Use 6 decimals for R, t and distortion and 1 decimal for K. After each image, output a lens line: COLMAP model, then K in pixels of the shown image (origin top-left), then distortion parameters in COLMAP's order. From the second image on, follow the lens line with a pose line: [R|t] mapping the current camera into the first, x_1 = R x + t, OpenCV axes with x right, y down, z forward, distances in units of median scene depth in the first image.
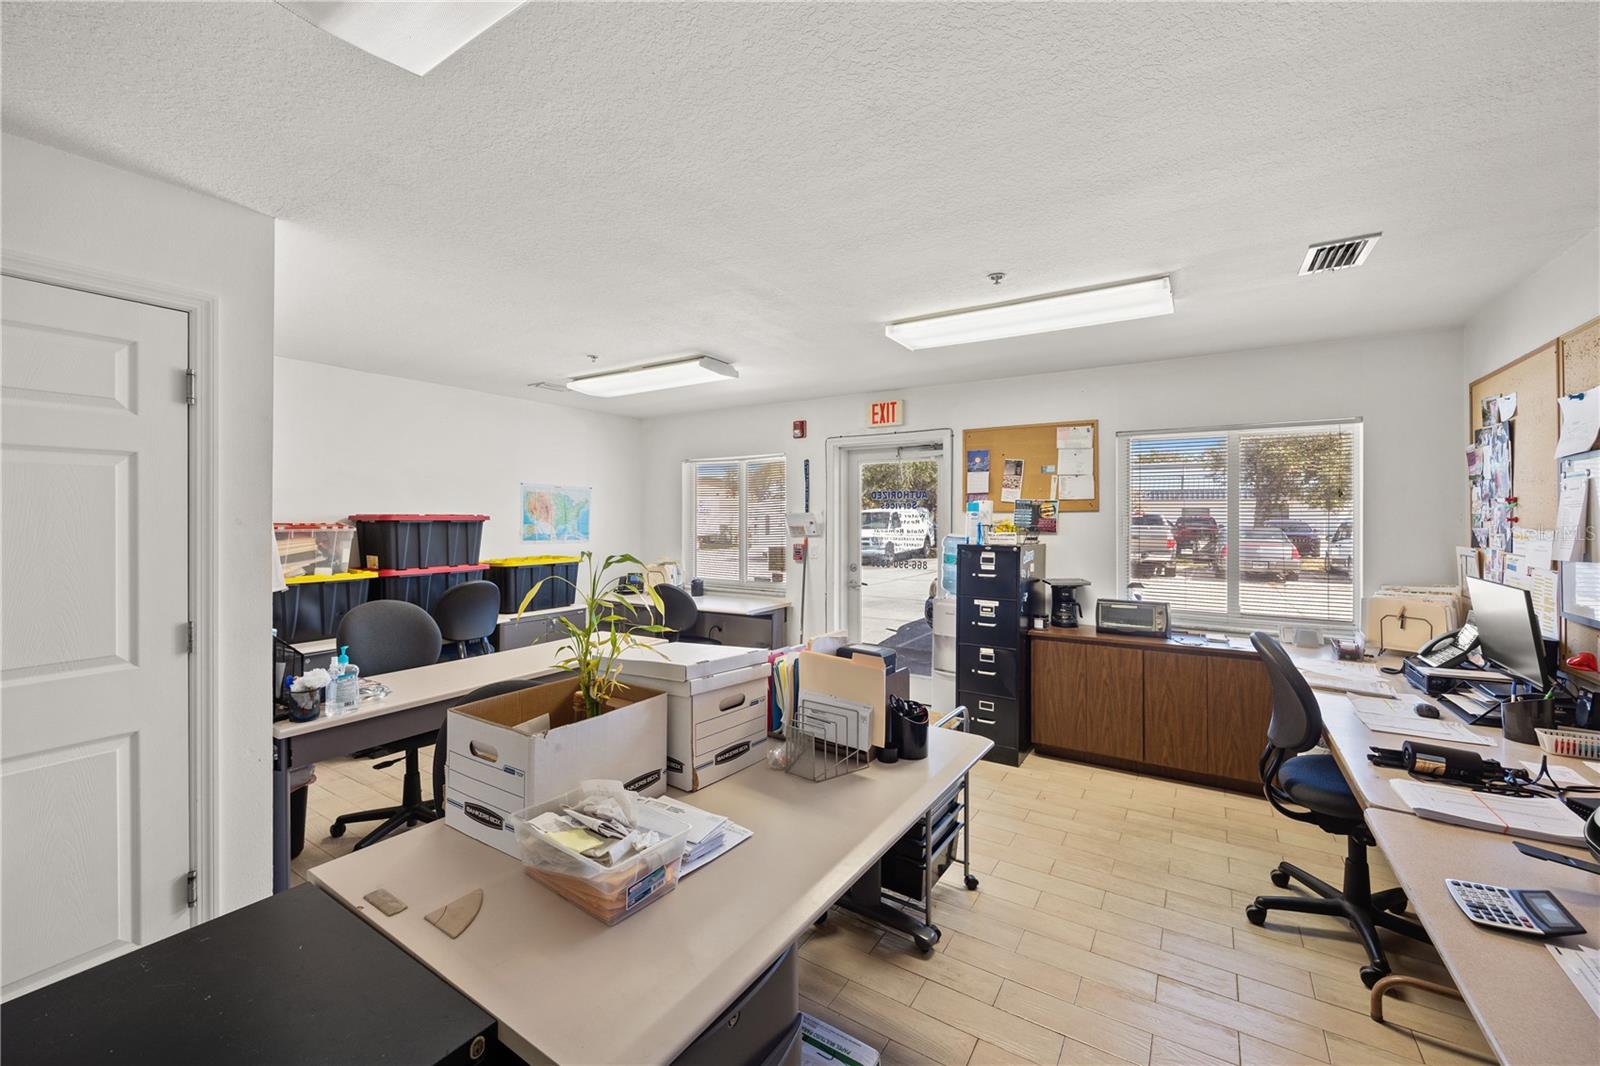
lens RADIAL K [[625.7, 0, 815.1], [0, 625.7, 519.1], [0, 0, 1]] dist [-0.000810, -0.000055]
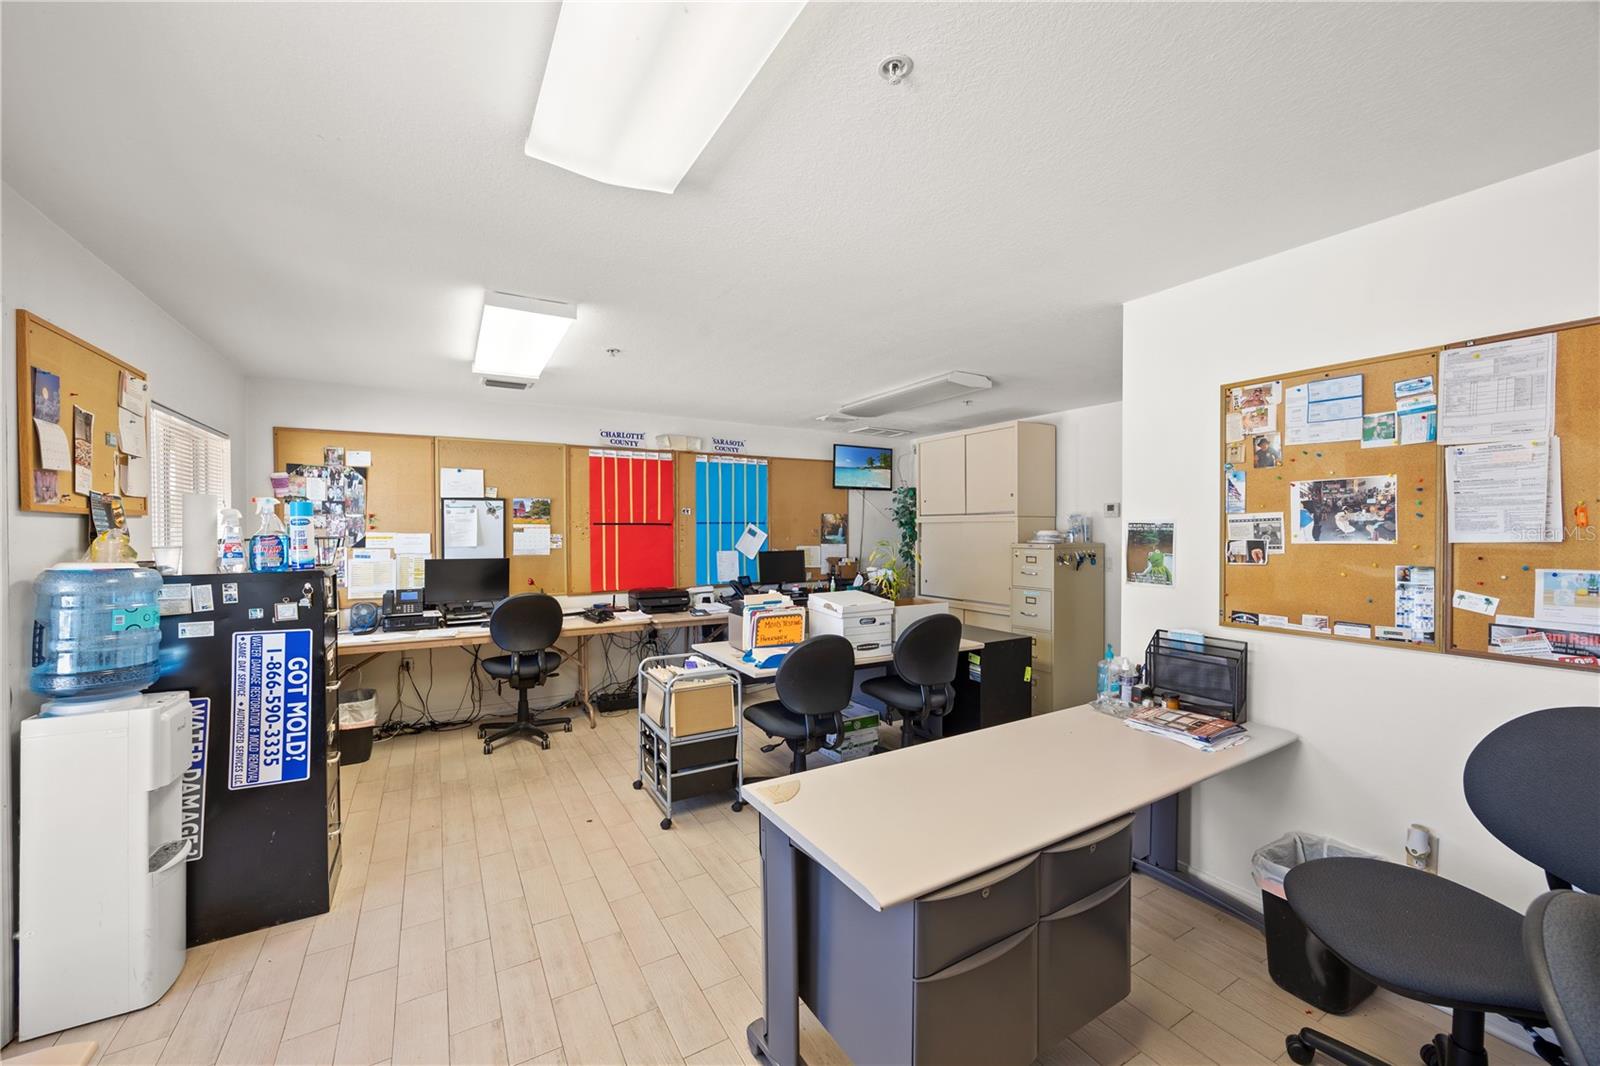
lens RADIAL K [[625.7, 0, 805.2], [0, 625.7, 534.4], [0, 0, 1]] dist [-0.000810, -0.000055]
pose [[-0.886572, -0.006218, 0.462548, -0.479410], [0.000622, 0.999893, 0.014633, -0.003428], [-0.462590, 0.013261, -0.886473, 1.345830]]
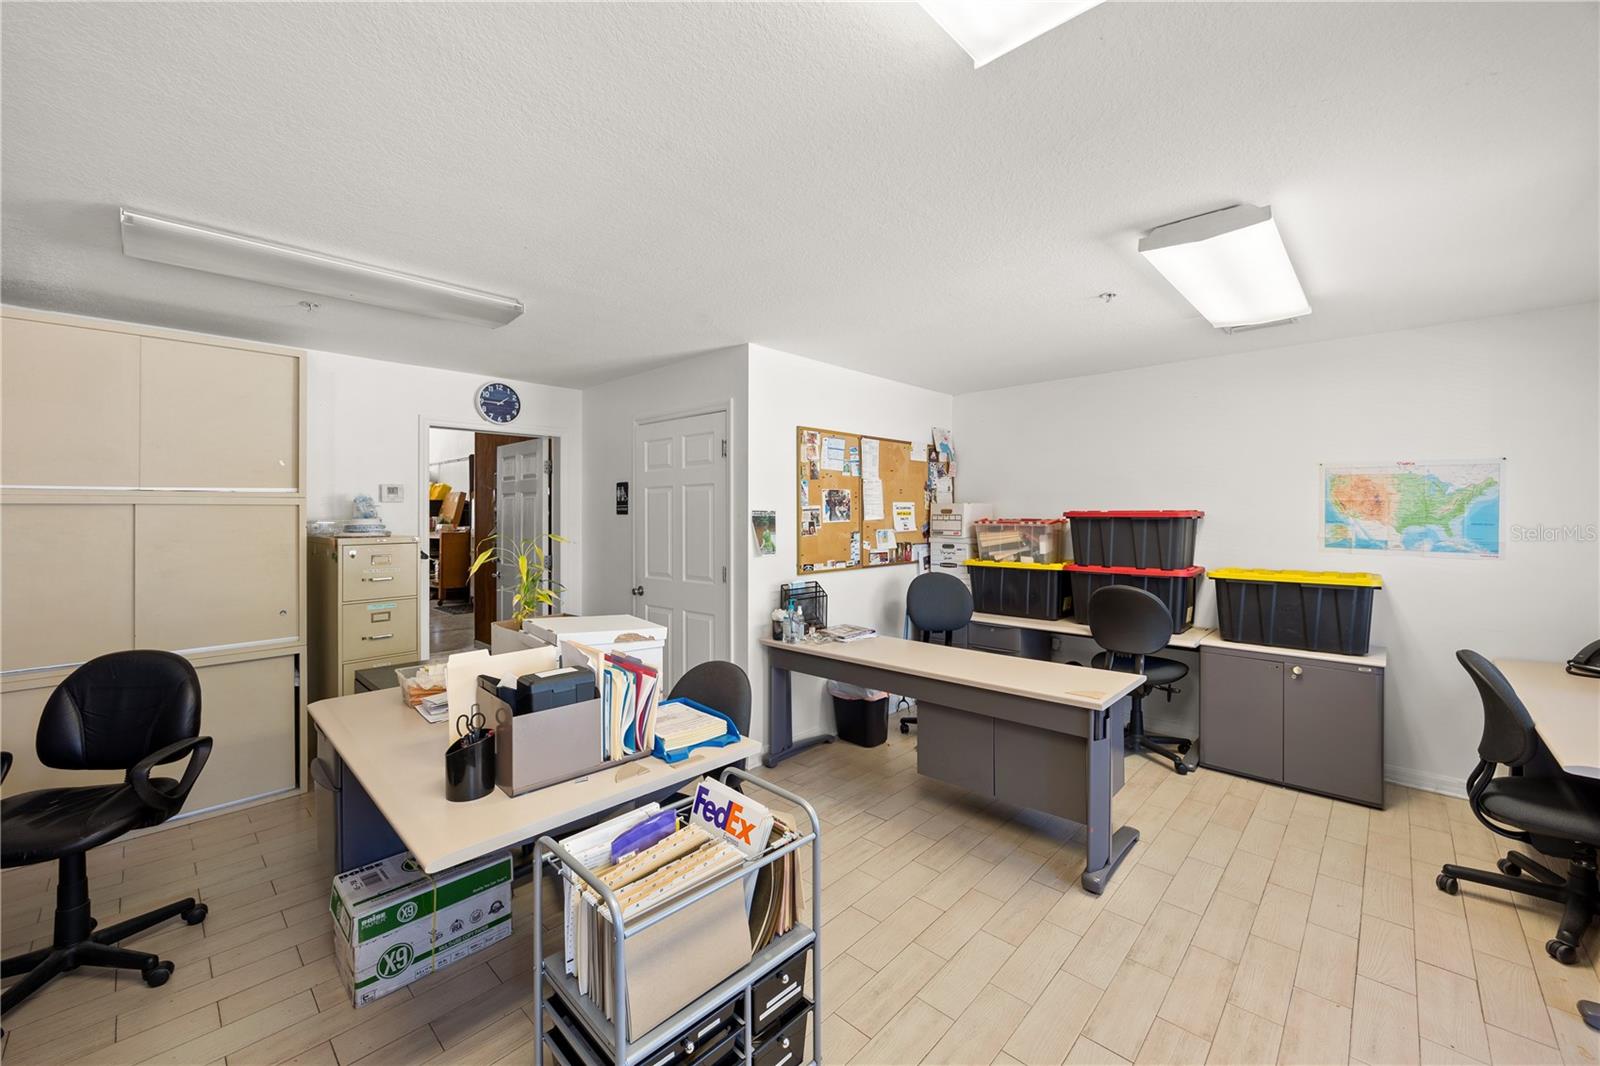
lens RADIAL K [[625.7, 0, 797.1], [0, 625.7, 515.4], [0, 0, 1]] dist [-0.000810, -0.000055]
pose [[-0.201726, -0.000230, -0.979442, 0.440617], [-0.003132, 0.999995, 0.000410, 0.000946], [0.979437, 0.003150, -0.201725, 0.792034]]
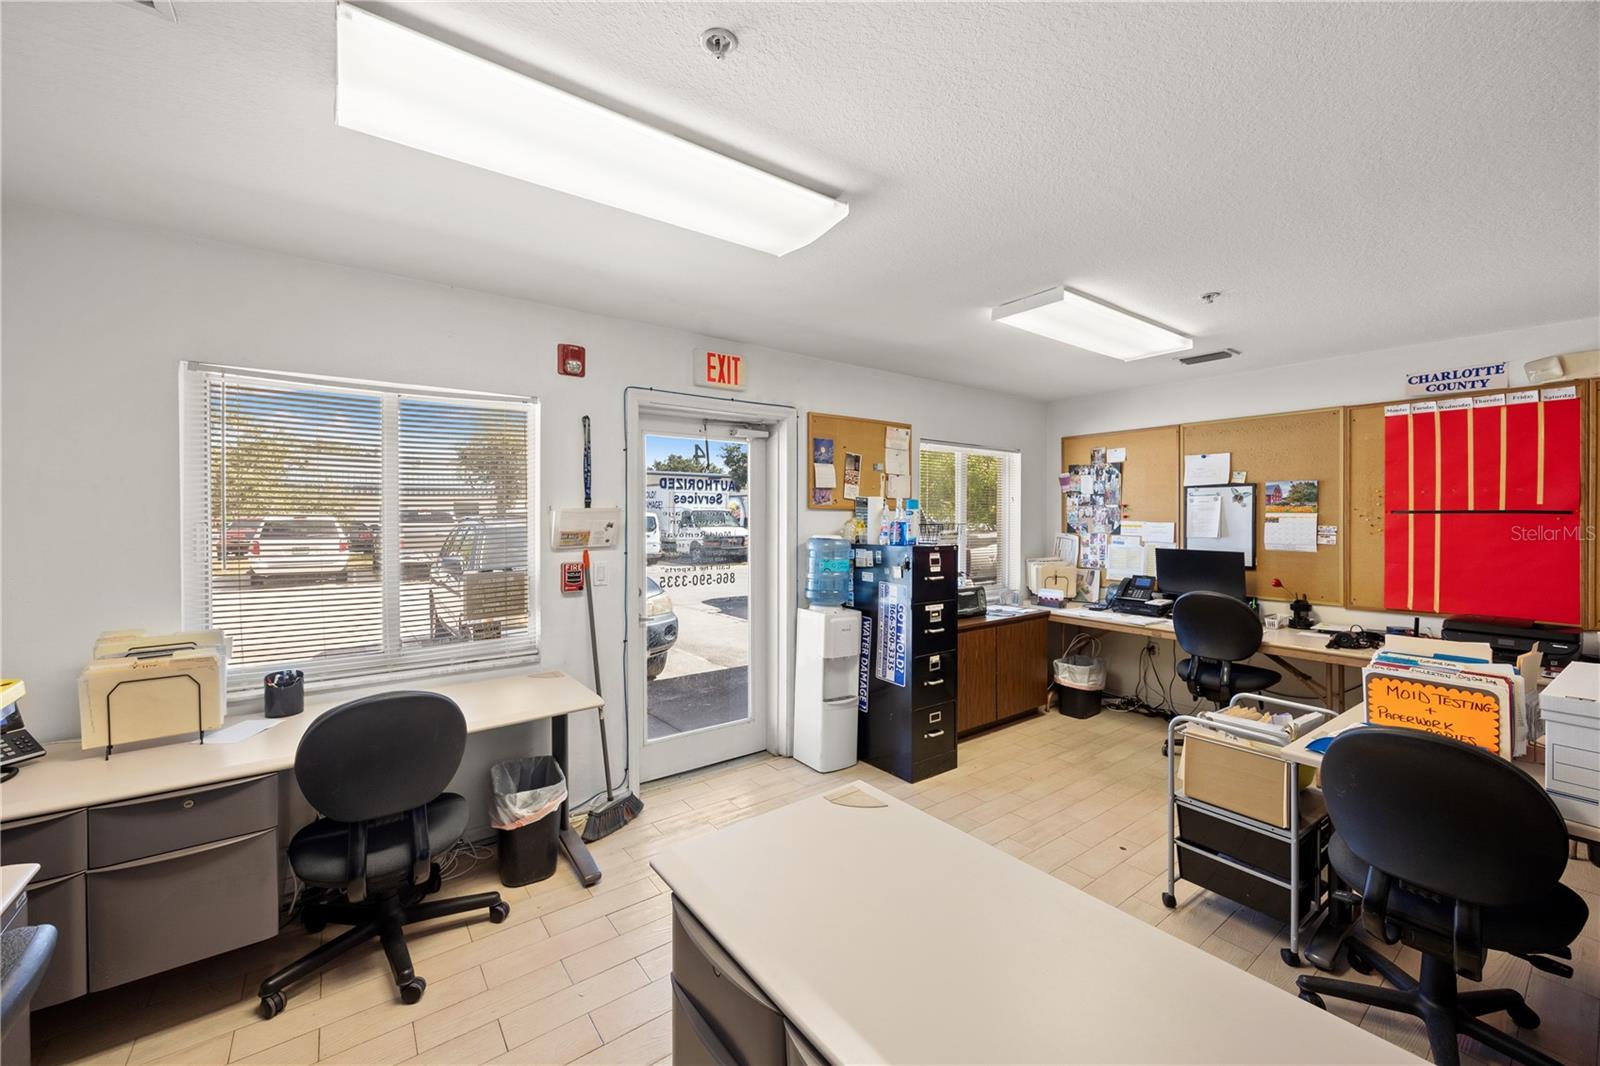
lens RADIAL K [[625.7, 0, 798.9], [0, 625.7, 520.7], [0, 0, 1]] dist [-0.000810, -0.000055]
pose [[0.368564, -0.008995, 0.929559, -0.662892], [0.002473, 0.999959, 0.008696, -0.004254], [-0.929599, -0.000906, 0.368572, 0.837696]]
